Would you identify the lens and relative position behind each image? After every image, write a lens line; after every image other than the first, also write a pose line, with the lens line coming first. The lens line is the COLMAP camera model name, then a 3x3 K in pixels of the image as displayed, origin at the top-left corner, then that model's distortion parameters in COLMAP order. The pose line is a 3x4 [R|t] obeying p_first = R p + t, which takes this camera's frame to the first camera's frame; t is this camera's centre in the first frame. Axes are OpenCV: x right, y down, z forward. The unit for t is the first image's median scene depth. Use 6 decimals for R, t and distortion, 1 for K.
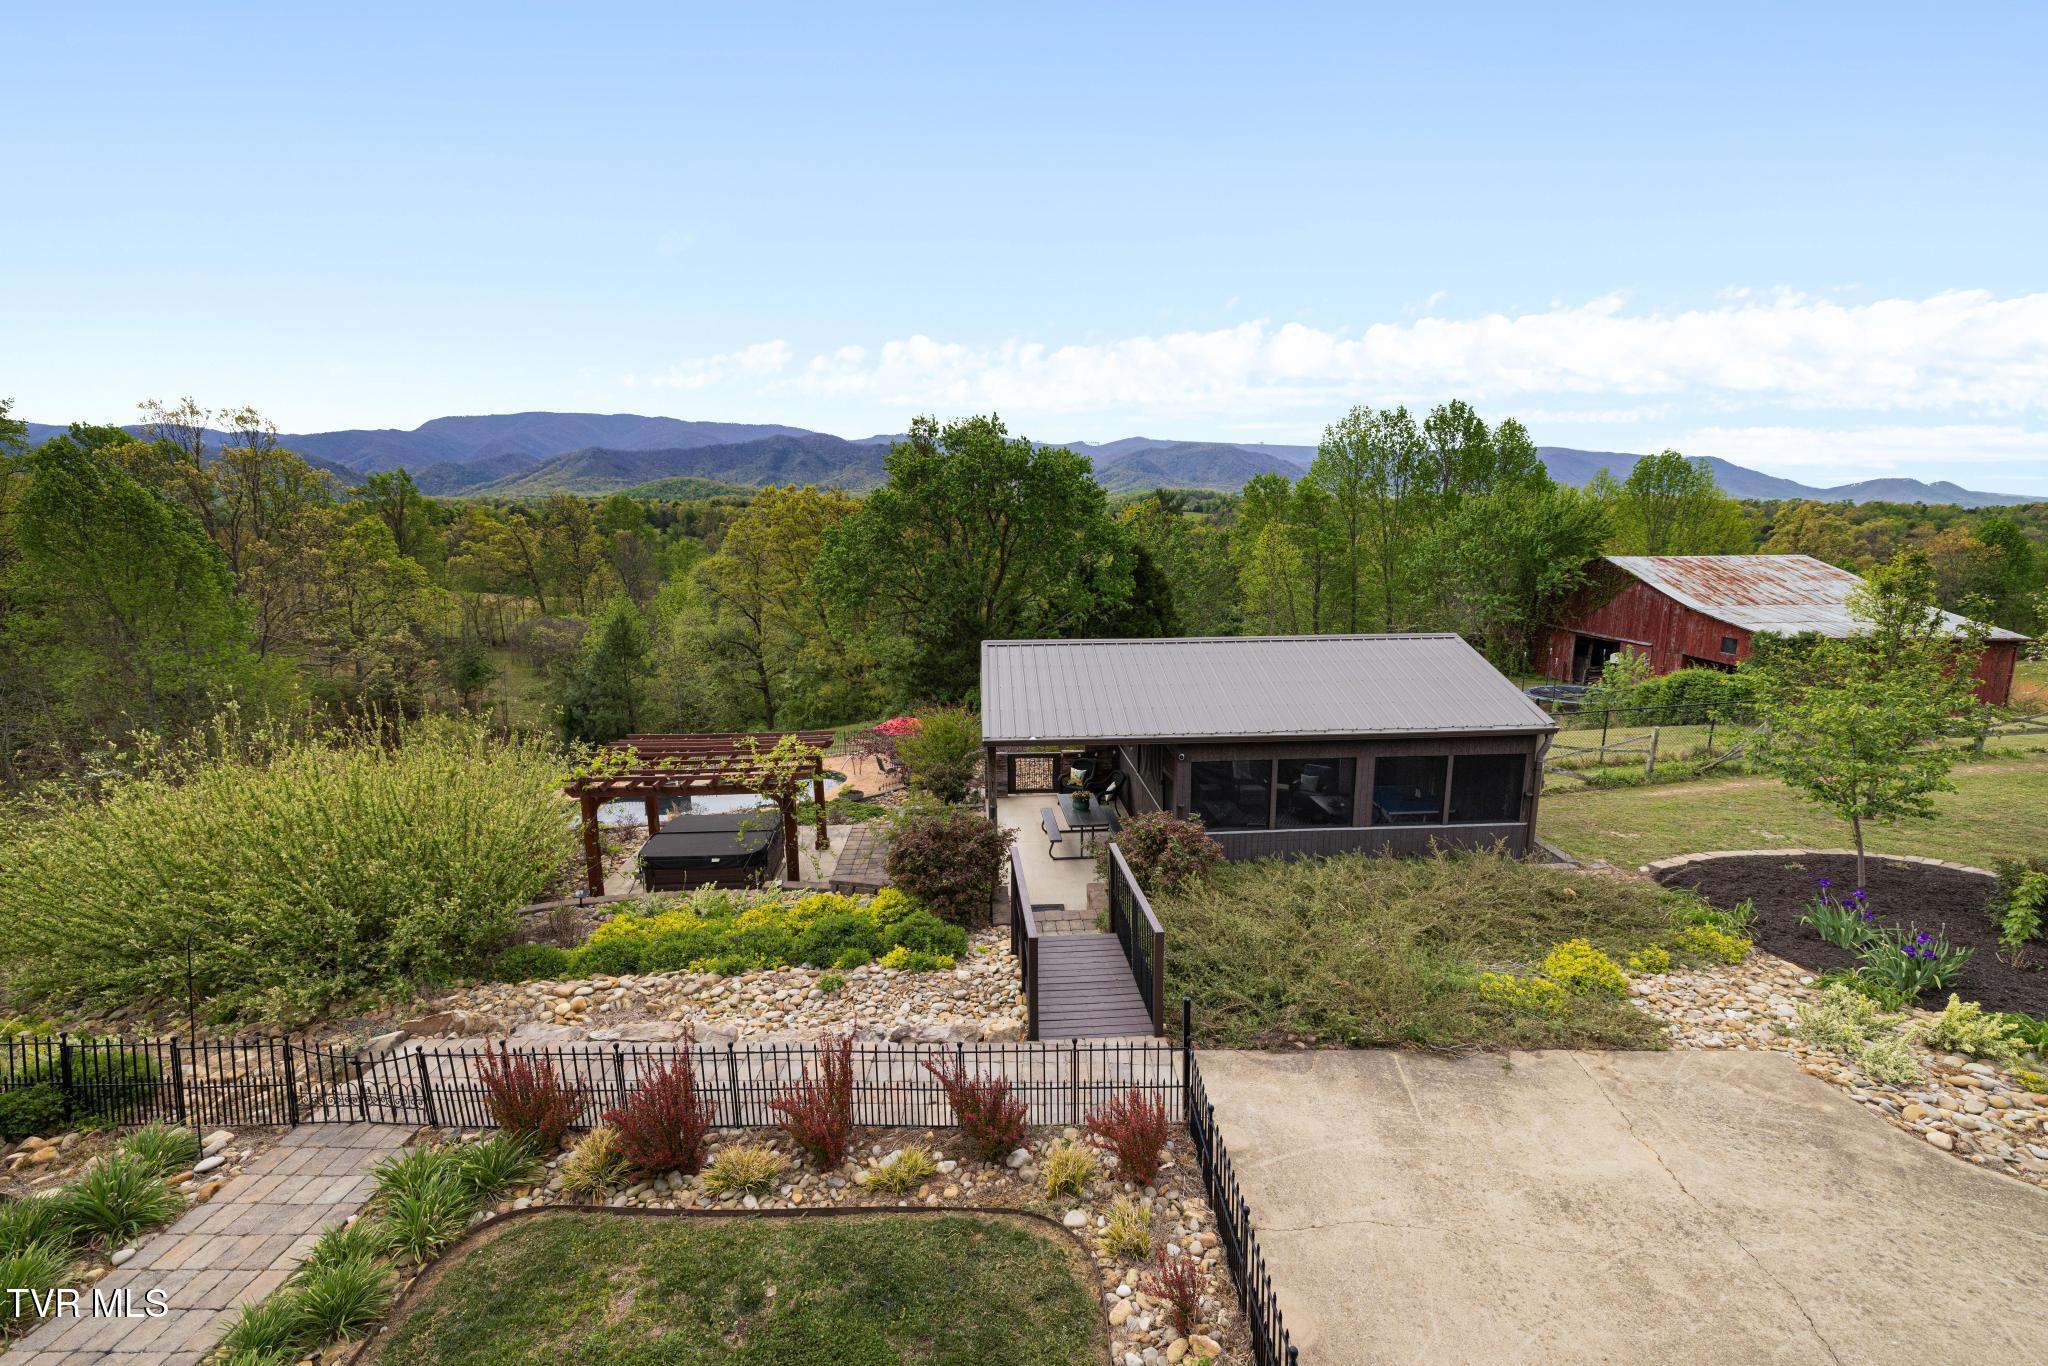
lens RADIAL K [[865.2, 0, 1020.8], [0, 865.2, 684.5], [0, 0, 1]] dist [0.002368, -0.000377]
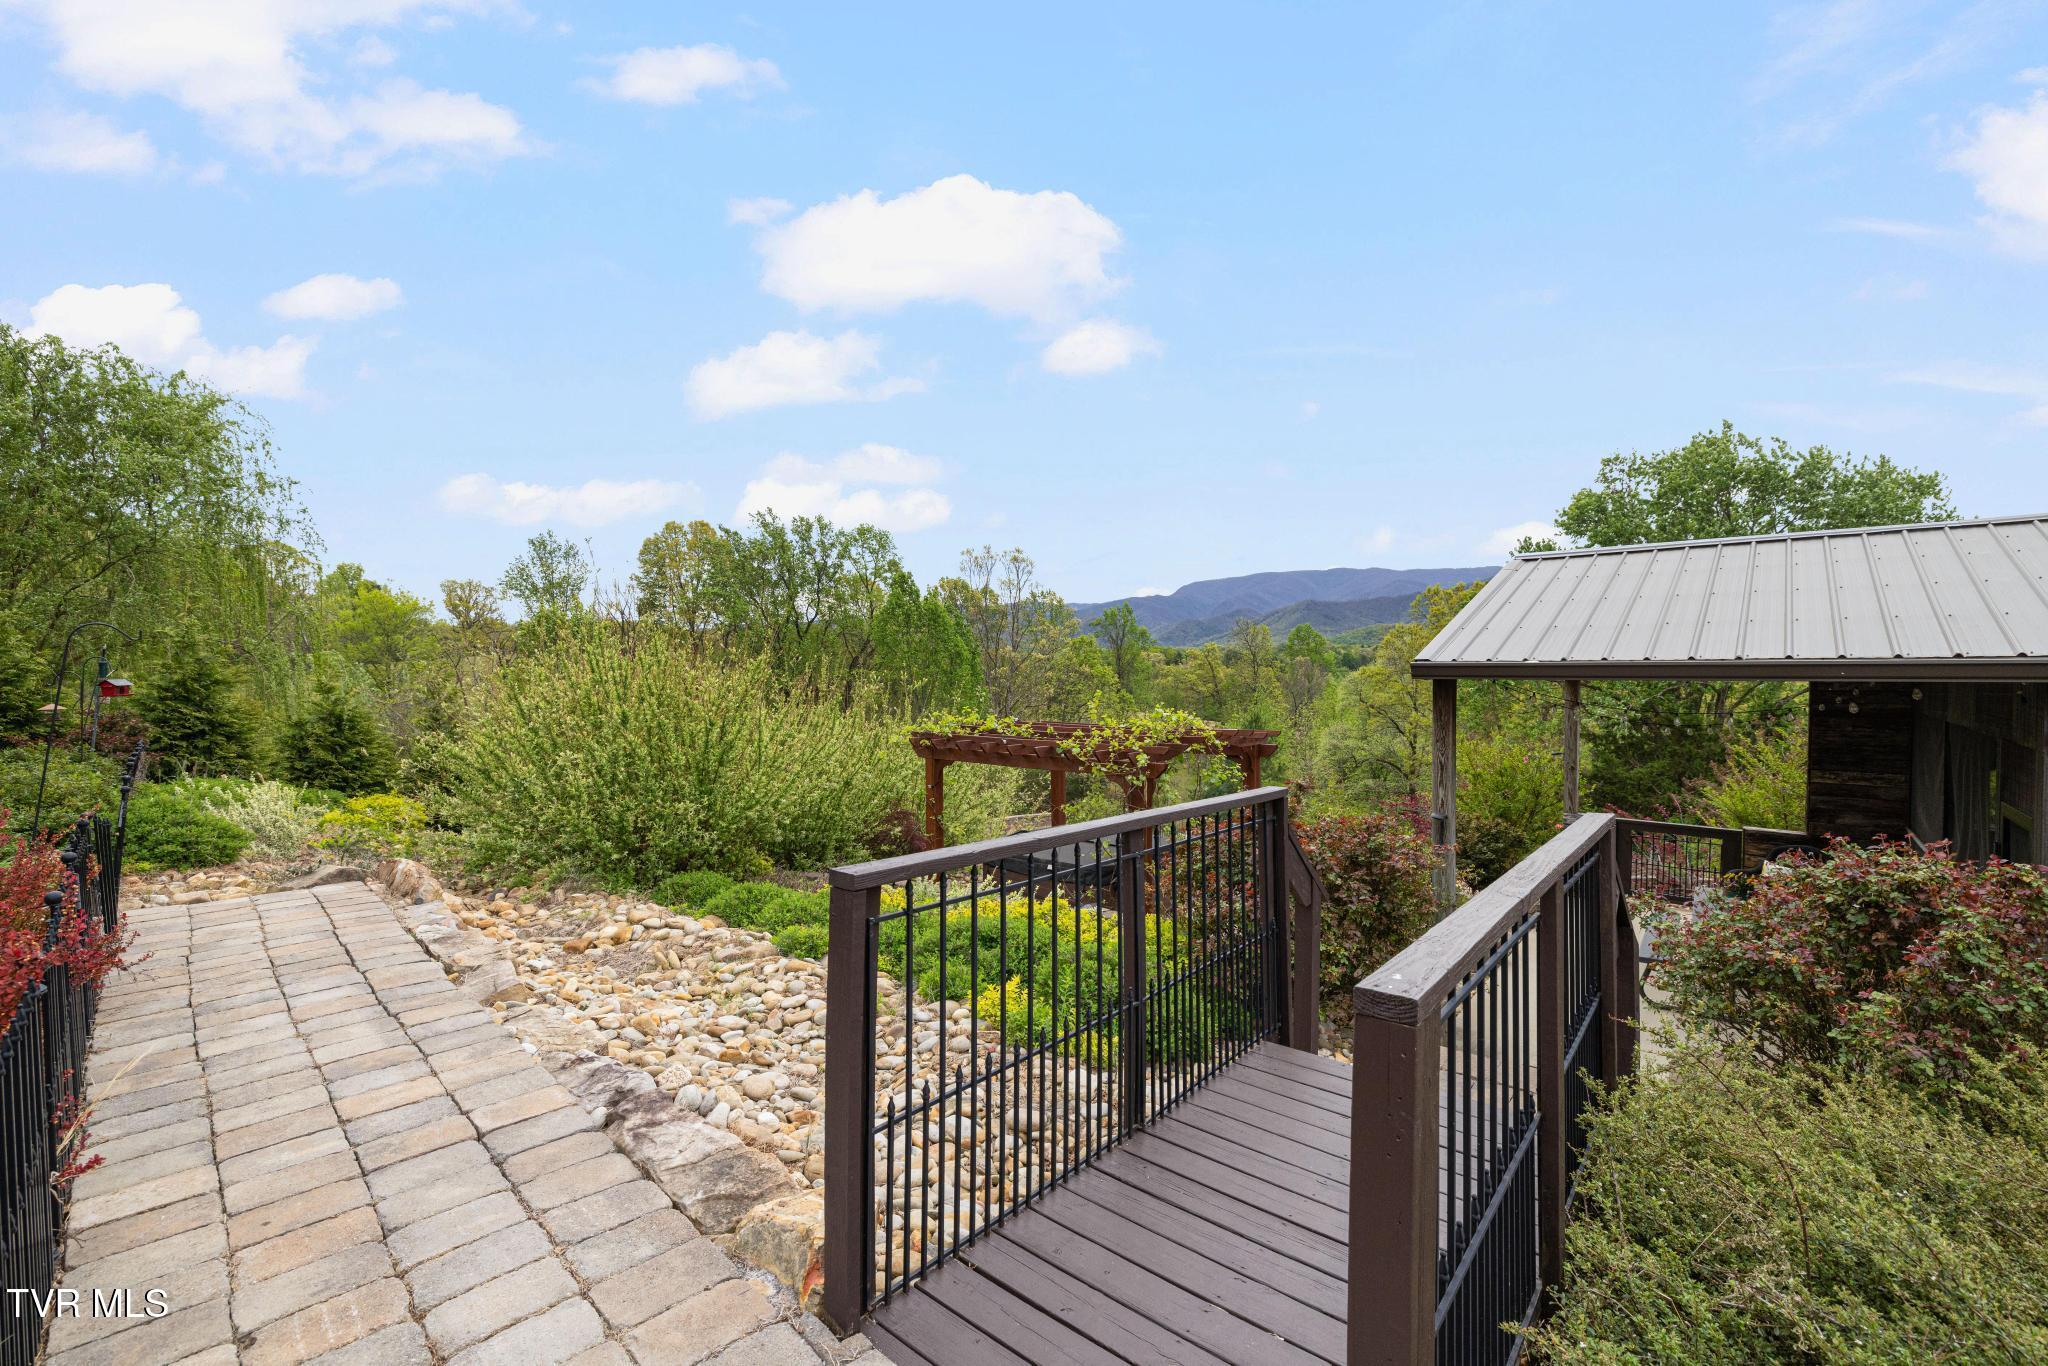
lens RADIAL K [[865.2, 0, 1031.7], [0, 865.2, 692.8], [0, 0, 1]] dist [0.002368, -0.000377]
pose [[0.728830, 0.019192, -0.684426, 0.028577], [-0.126299, 0.986222, -0.106838, 0.034221], [0.672945, 0.164309, 0.721212, 0.110634]]
